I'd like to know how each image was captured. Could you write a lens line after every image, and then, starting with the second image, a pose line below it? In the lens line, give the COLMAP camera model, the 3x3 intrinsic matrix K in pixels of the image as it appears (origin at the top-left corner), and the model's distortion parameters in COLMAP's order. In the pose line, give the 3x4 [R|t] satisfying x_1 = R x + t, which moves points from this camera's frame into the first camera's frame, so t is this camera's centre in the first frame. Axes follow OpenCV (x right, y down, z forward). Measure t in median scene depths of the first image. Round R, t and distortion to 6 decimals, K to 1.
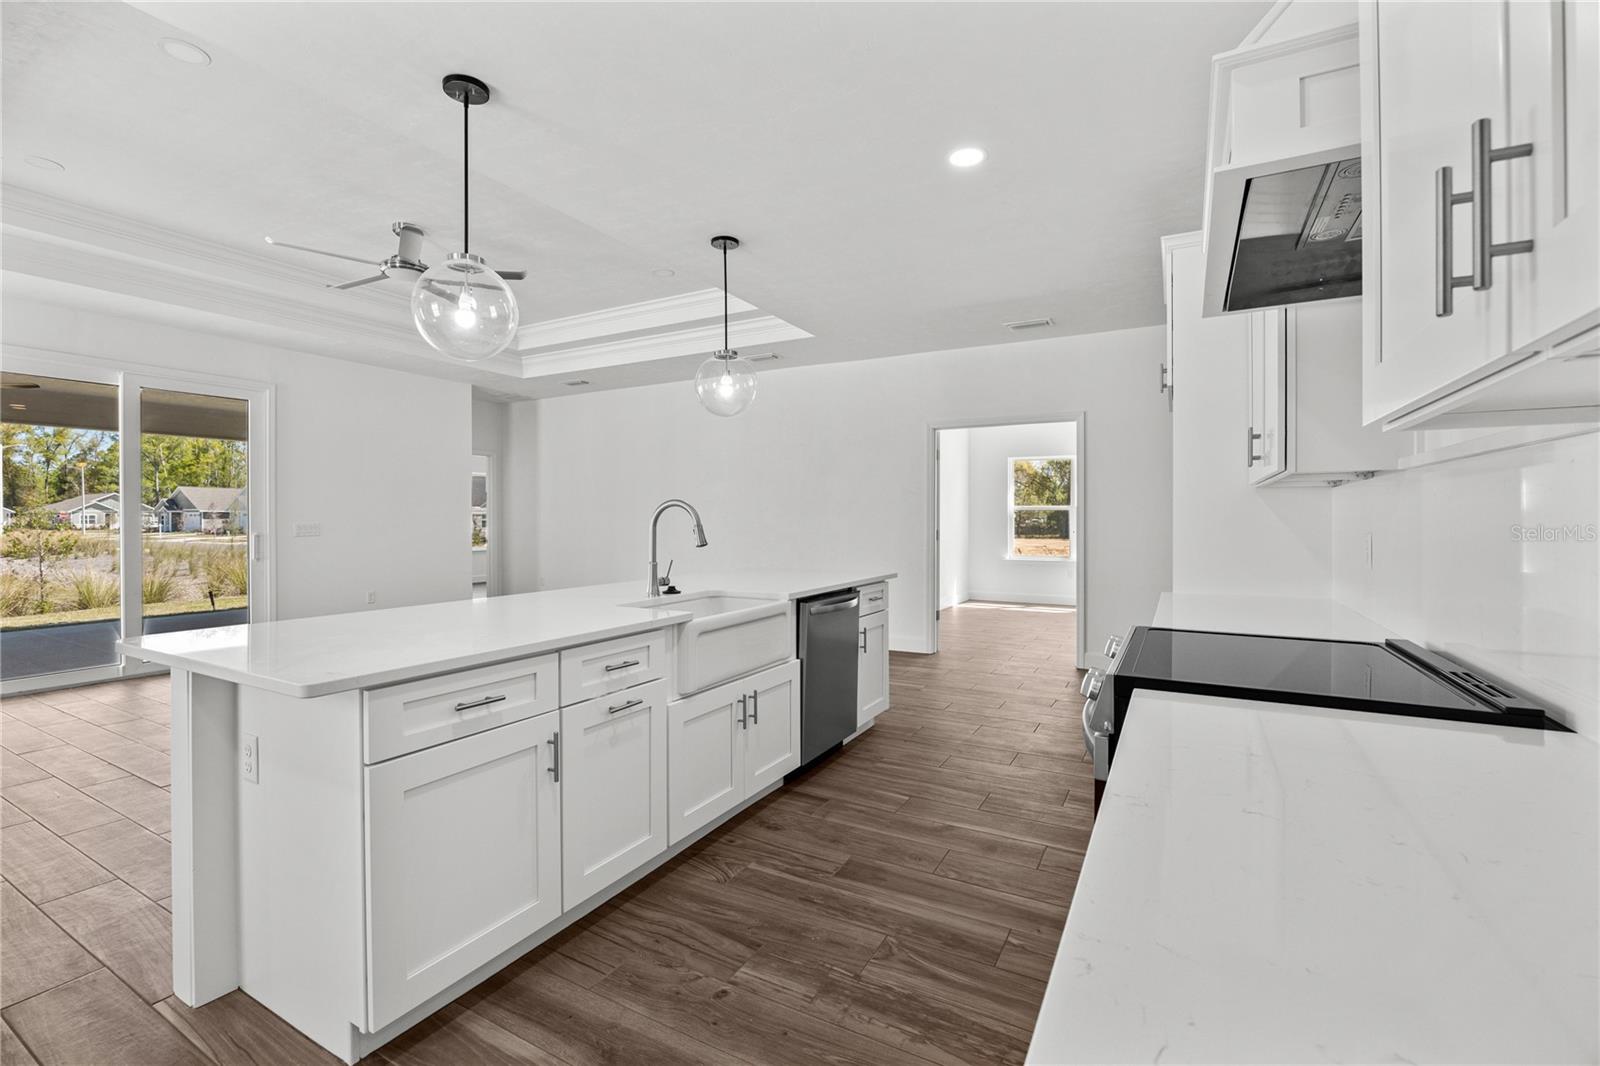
lens RADIAL K [[696.2, 0, 810.8], [0, 696.2, 523.5], [0, 0, 1]] dist [-0.022143, 0.000926]
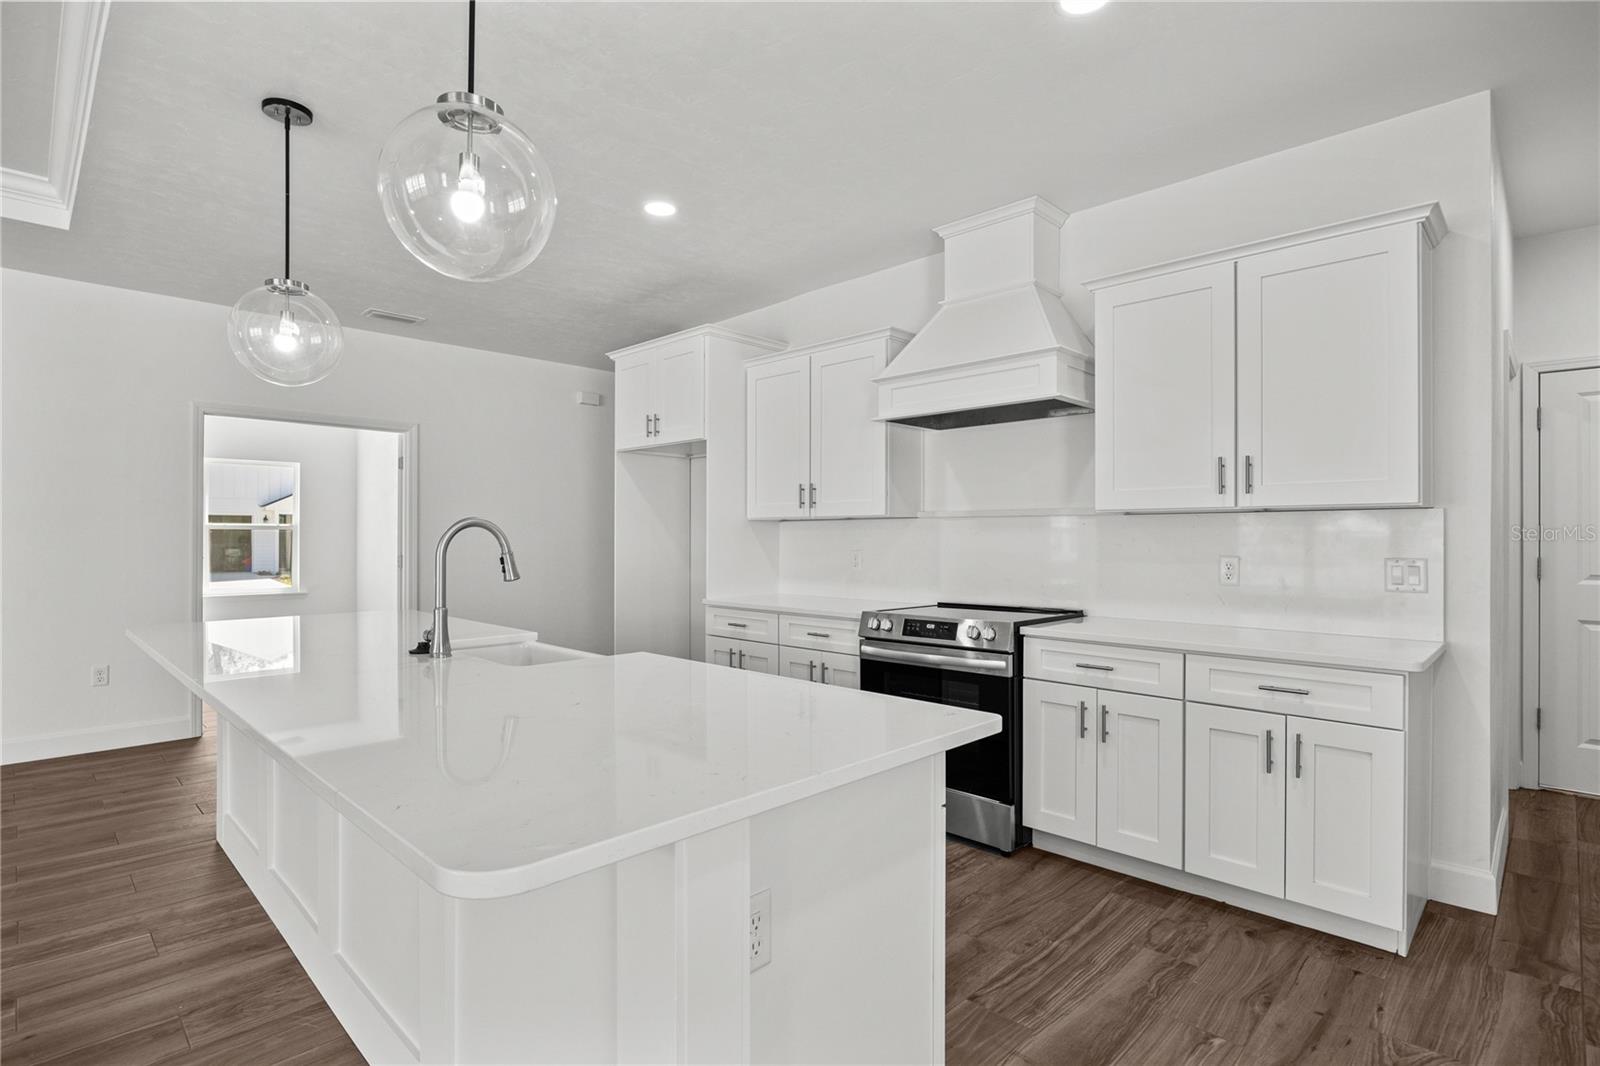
lens RADIAL K [[786.0, 0, 797.6], [0, 786.0, 537.3], [0, 0, 1]] dist [-0.002678, -0.000688]
pose [[0.268849, 0.002759, 0.963179, -0.338303], [0.004671, 0.999980, -0.004168, -0.003379], [-0.963171, 0.005620, 0.268830, 0.171410]]
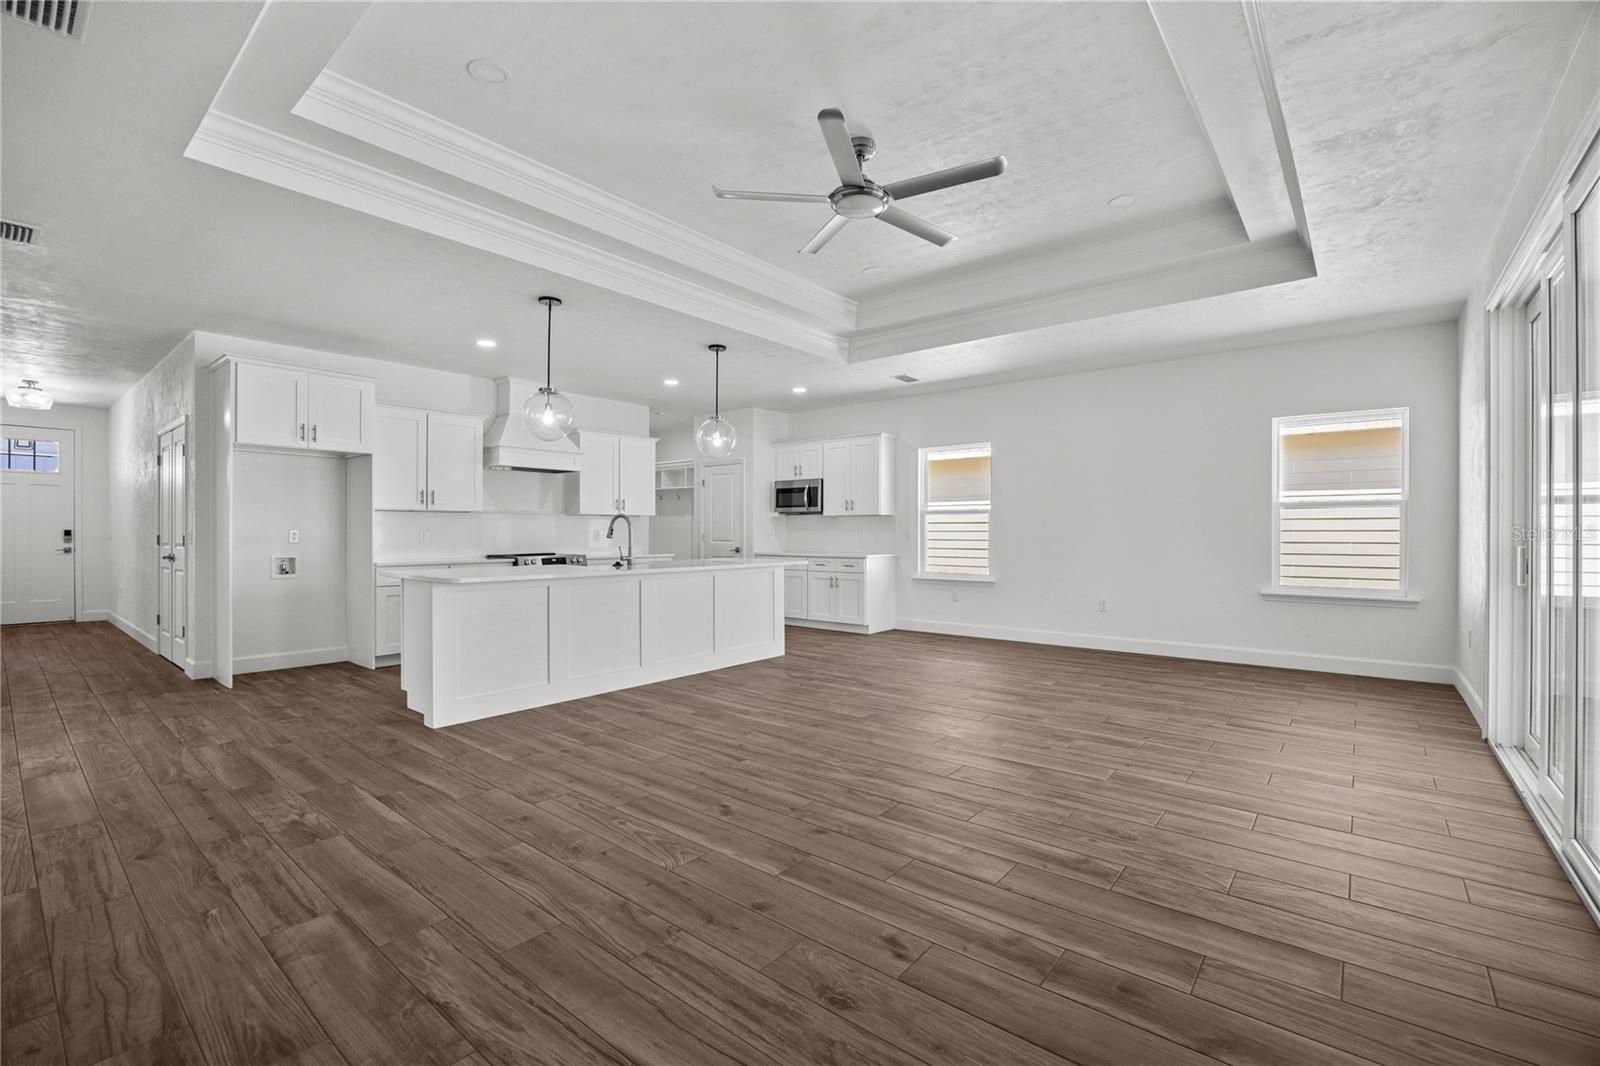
lens RADIAL K [[692.3, 0, 801.6], [0, 692.3, 533.2], [0, 0, 1]] dist [-0.016398, -0.000041]
pose [[-0.981706, -0.001197, 0.190399, -0.394783], [0.000033, 0.999979, 0.006458, 0.002757], [-0.190403, 0.006346, -0.981685, 1.049680]]
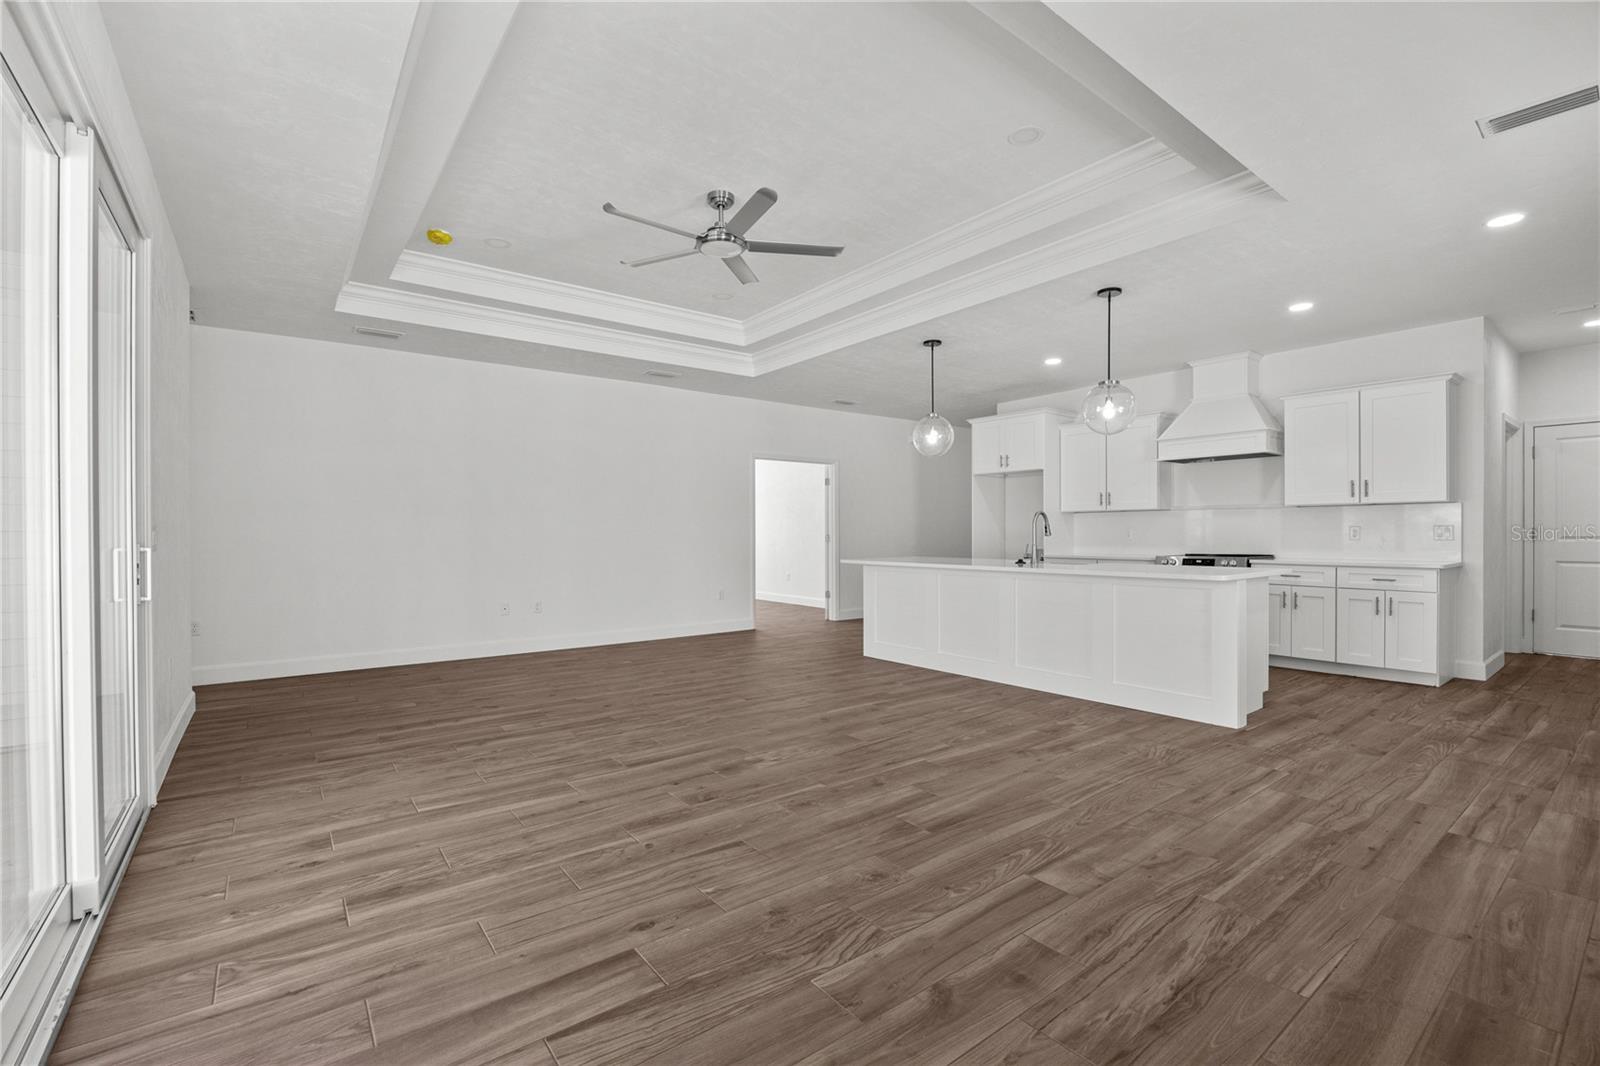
lens RADIAL K [[692.3, 0, 801.6], [0, 692.3, 533.2], [0, 0, 1]] dist [-0.016398, -0.000041]
pose [[0.406498, -0.002492, 0.913648, -0.812761], [0.010610, 0.999942, -0.001993, 0.008612], [-0.913590, 0.010504, 0.406501, 0.312911]]
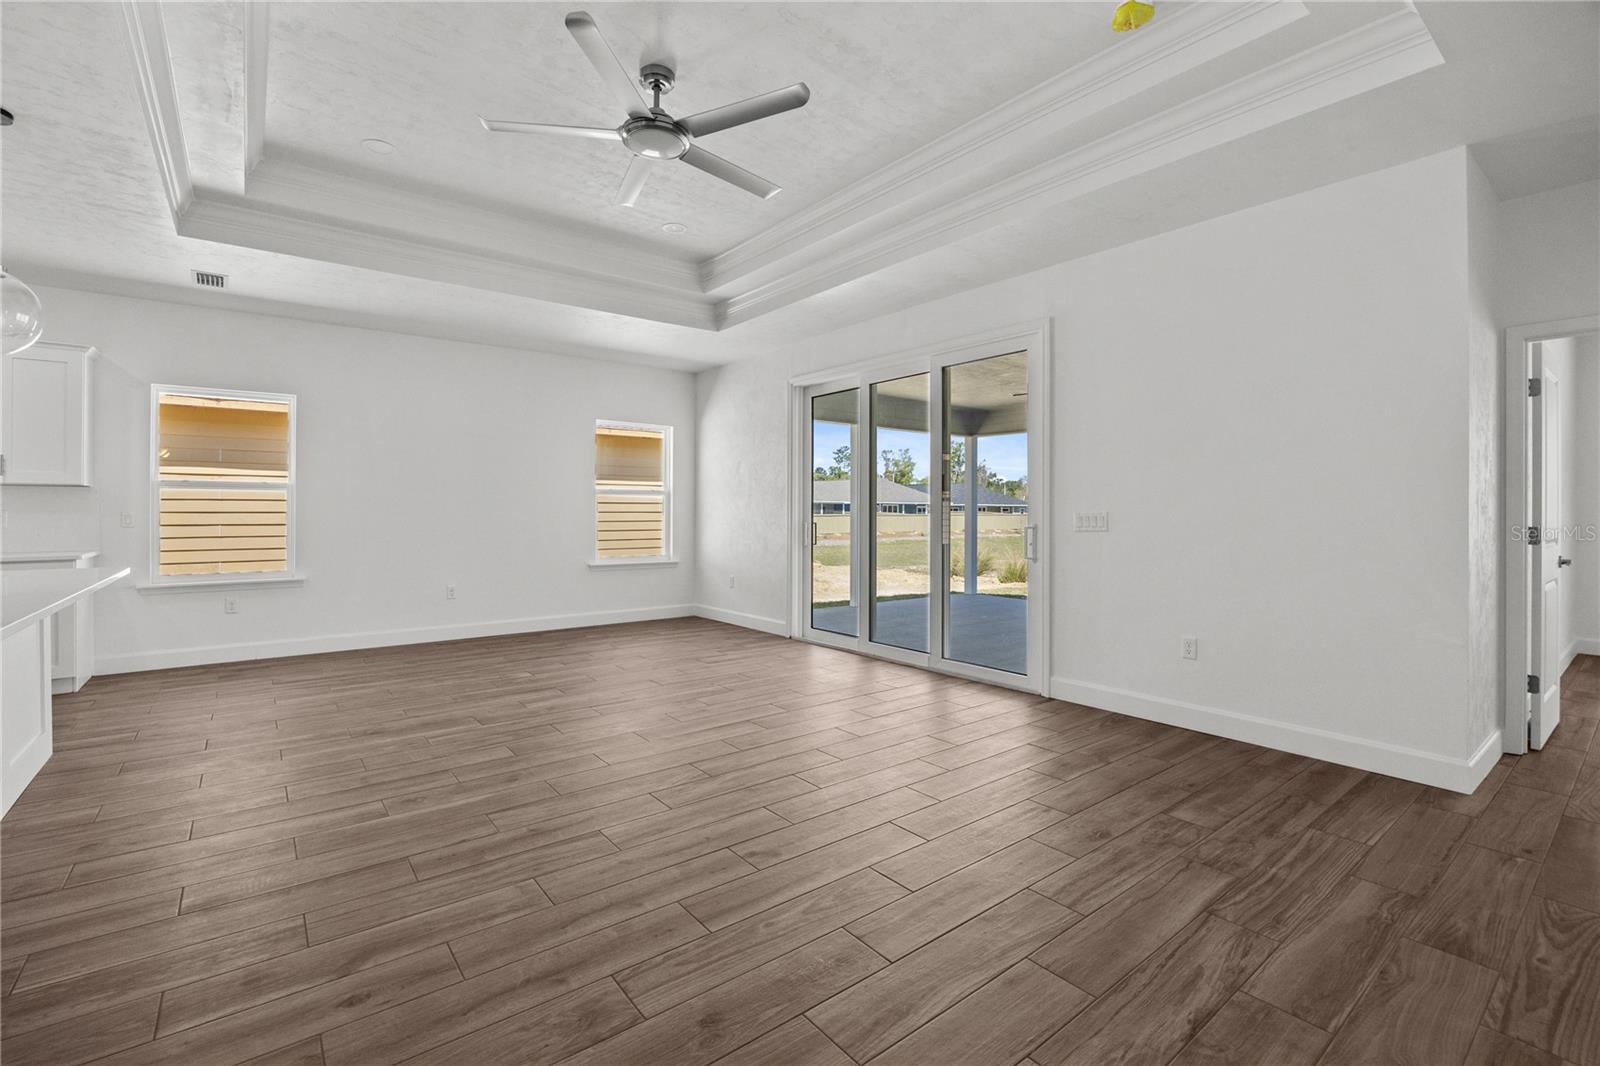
lens RADIAL K [[707.2, 0, 799.6], [0, 707.2, 515.0], [0, 0, 1]] dist [-0.016150, 0.000438]
pose [[-0.395579, 0.002281, -0.918429, 0.000245], [-0.006634, 0.999964, 0.005341, 0.001113], [0.918408, 0.008205, -0.395550, 0.830022]]
